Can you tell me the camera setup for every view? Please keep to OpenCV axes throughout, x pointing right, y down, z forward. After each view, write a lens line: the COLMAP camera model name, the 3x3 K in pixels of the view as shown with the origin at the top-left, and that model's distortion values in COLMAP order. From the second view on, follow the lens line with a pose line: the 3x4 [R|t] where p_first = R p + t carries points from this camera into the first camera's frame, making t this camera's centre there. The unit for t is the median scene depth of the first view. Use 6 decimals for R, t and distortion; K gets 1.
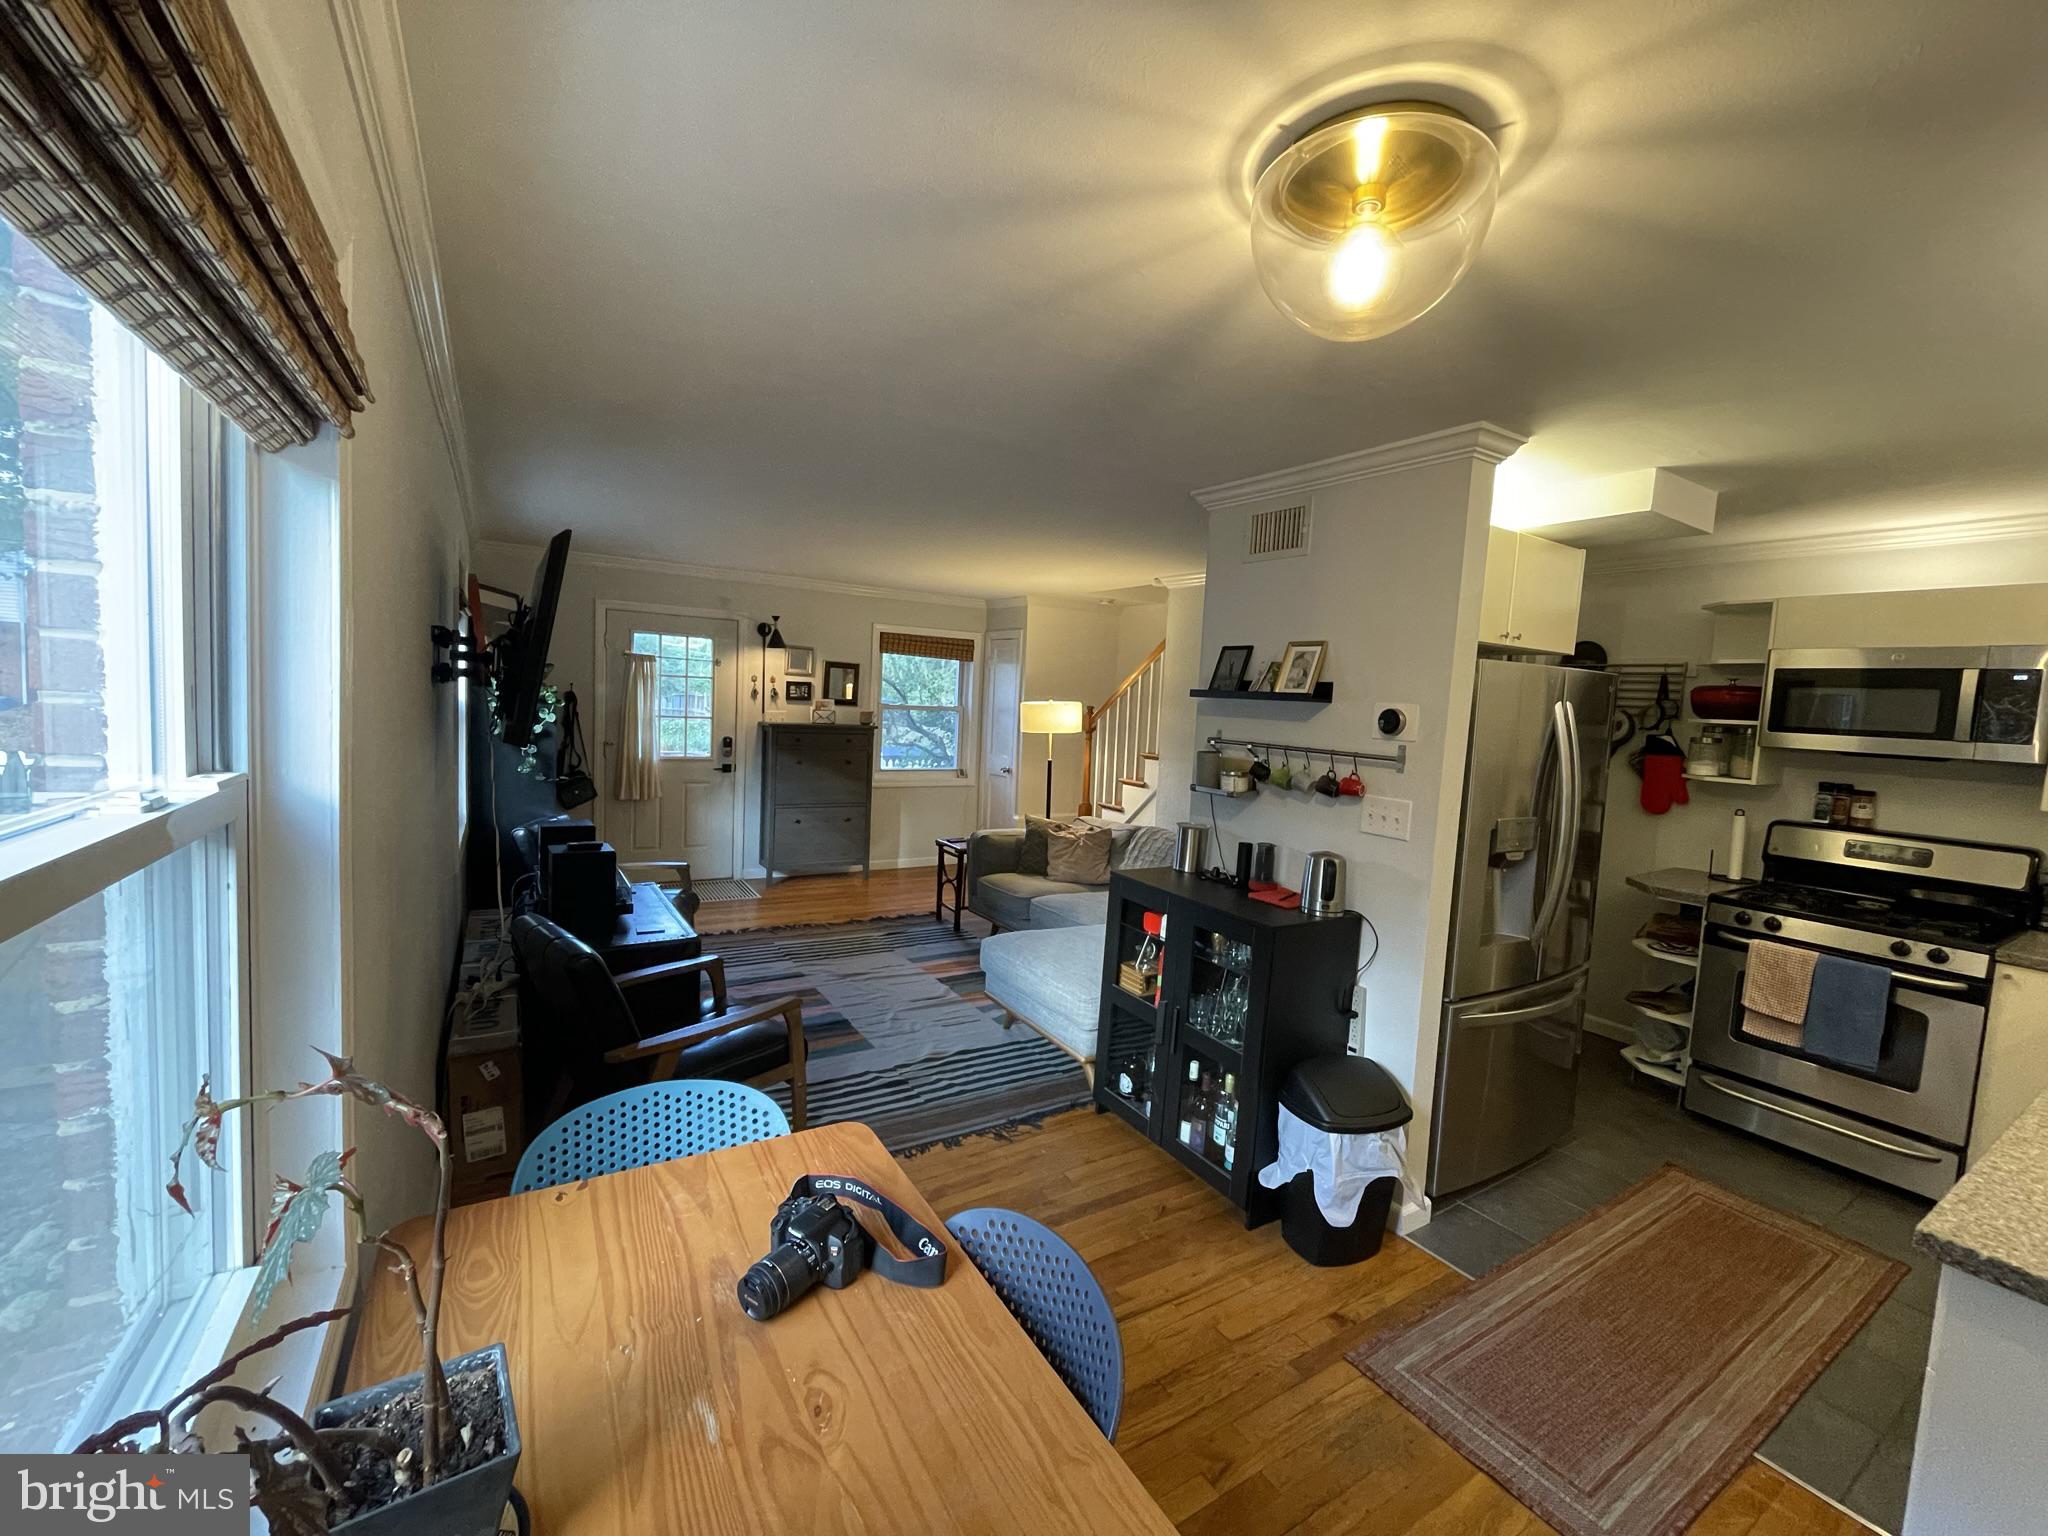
lens RADIAL K [[832.0, 0, 1021.3], [0, 832.0, 766.7], [0, 0, 1]] dist [-0.002088, -0.000791]
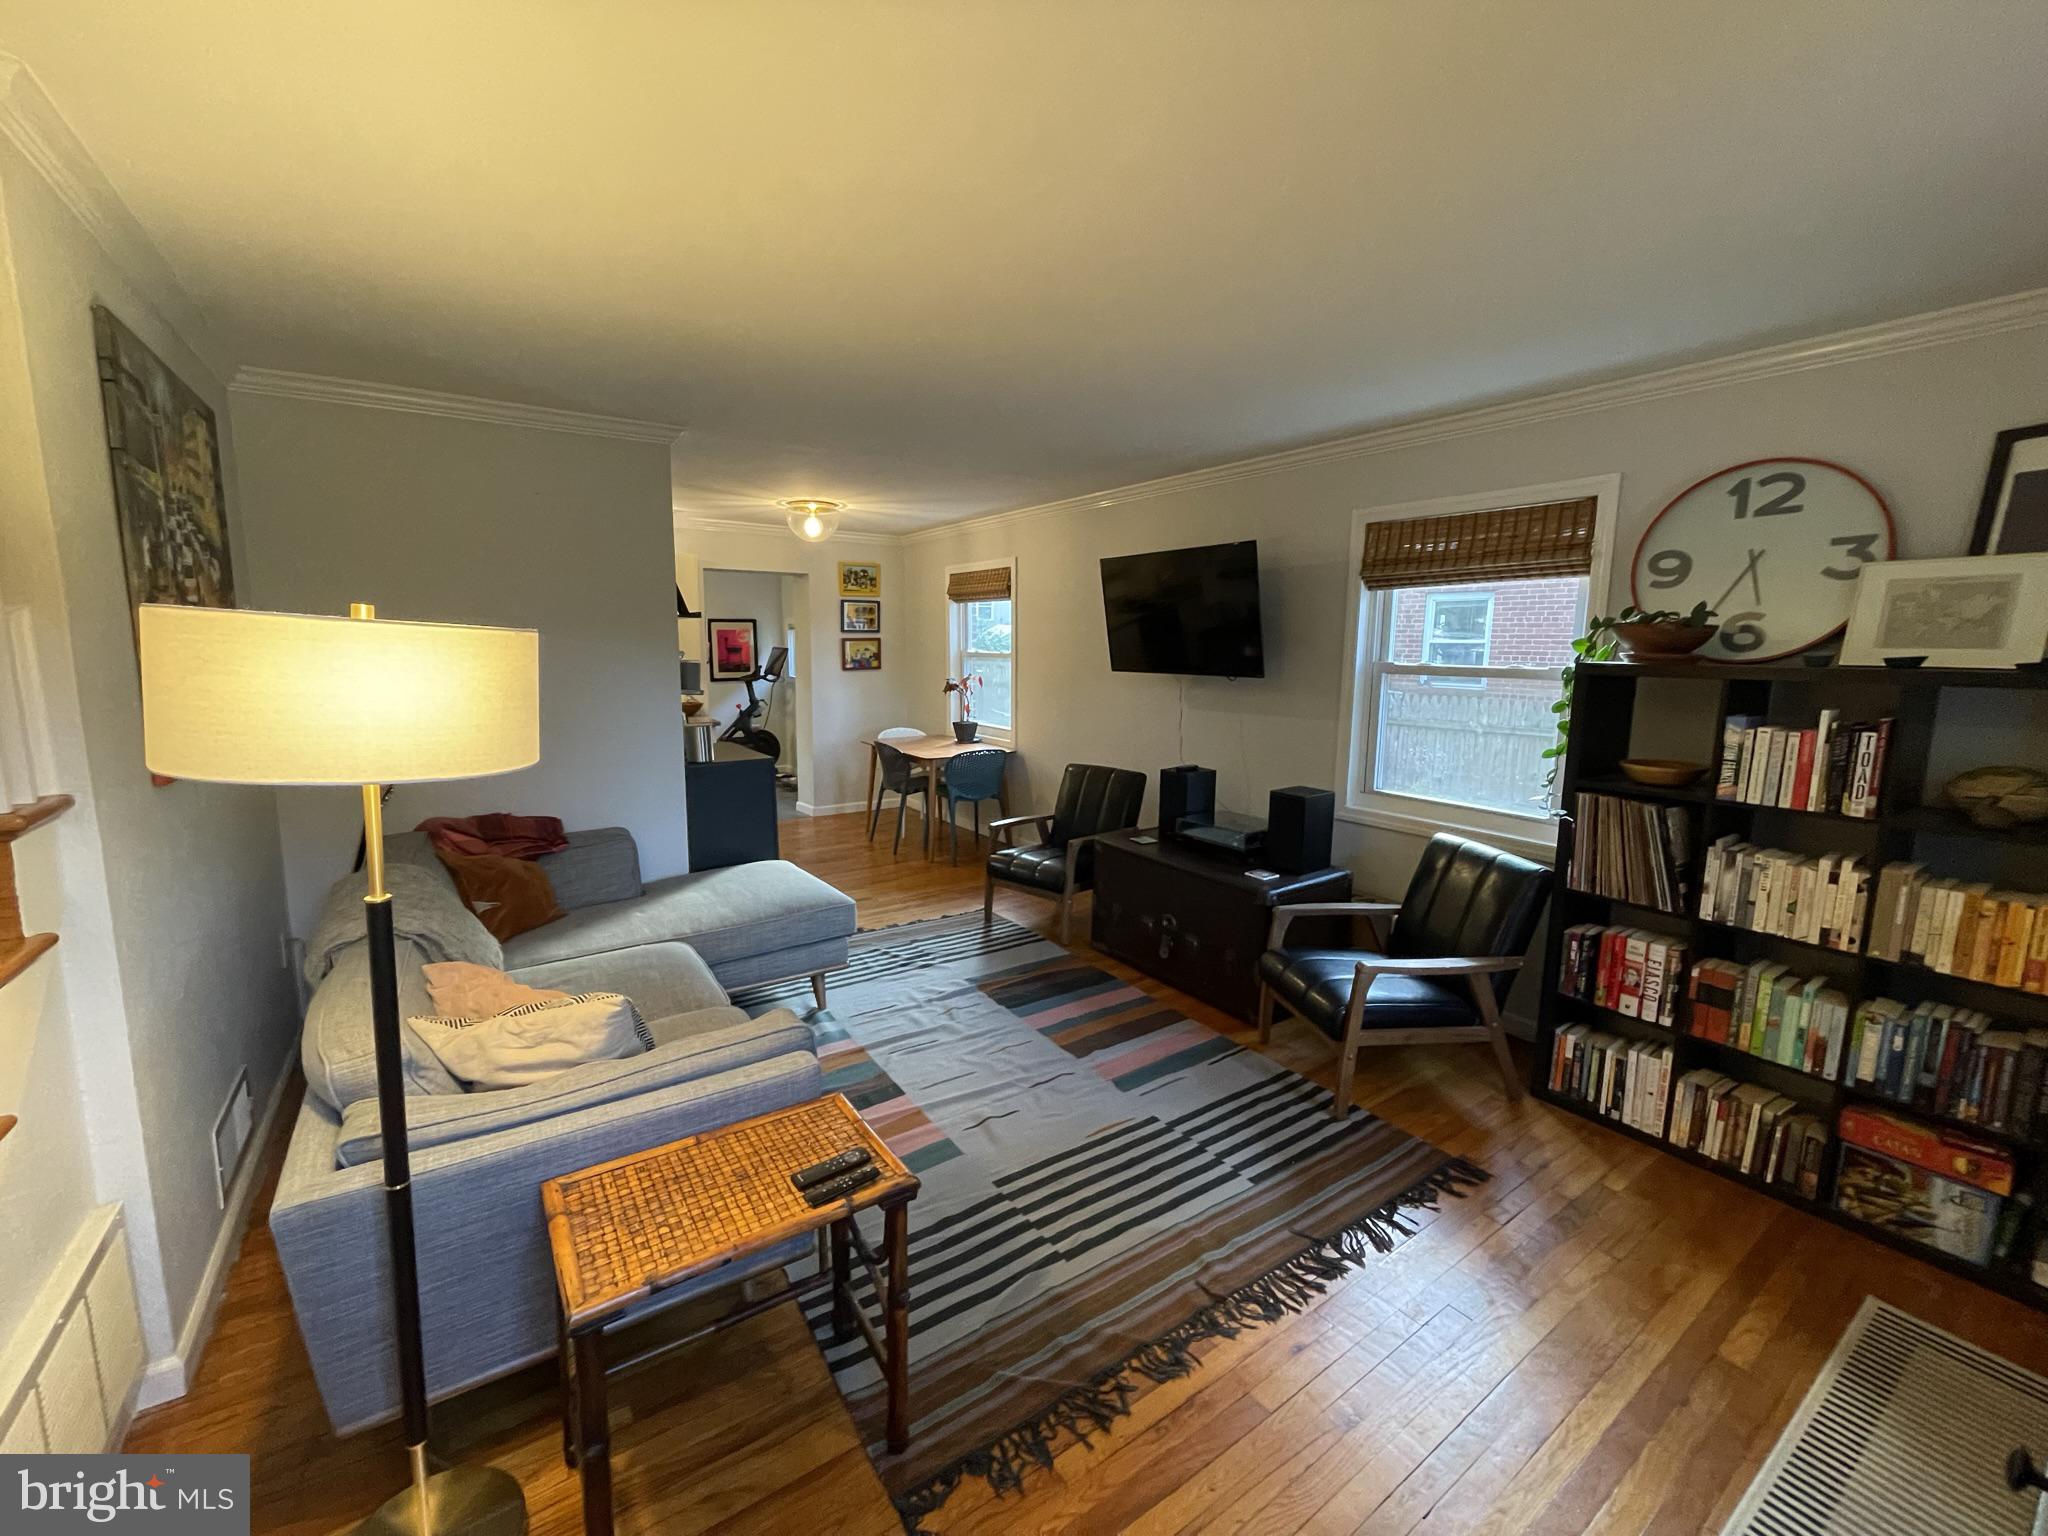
lens RADIAL K [[832.0, 0, 1028.7], [0, 832.0, 763.3], [0, 0, 1]] dist [-0.002088, -0.000791]
pose [[-0.996509, -0.057483, -0.060544, -0.110015], [-0.069578, 0.972615, 0.221763, -0.095140], [0.046138, 0.225201, -0.973219, 1.175365]]
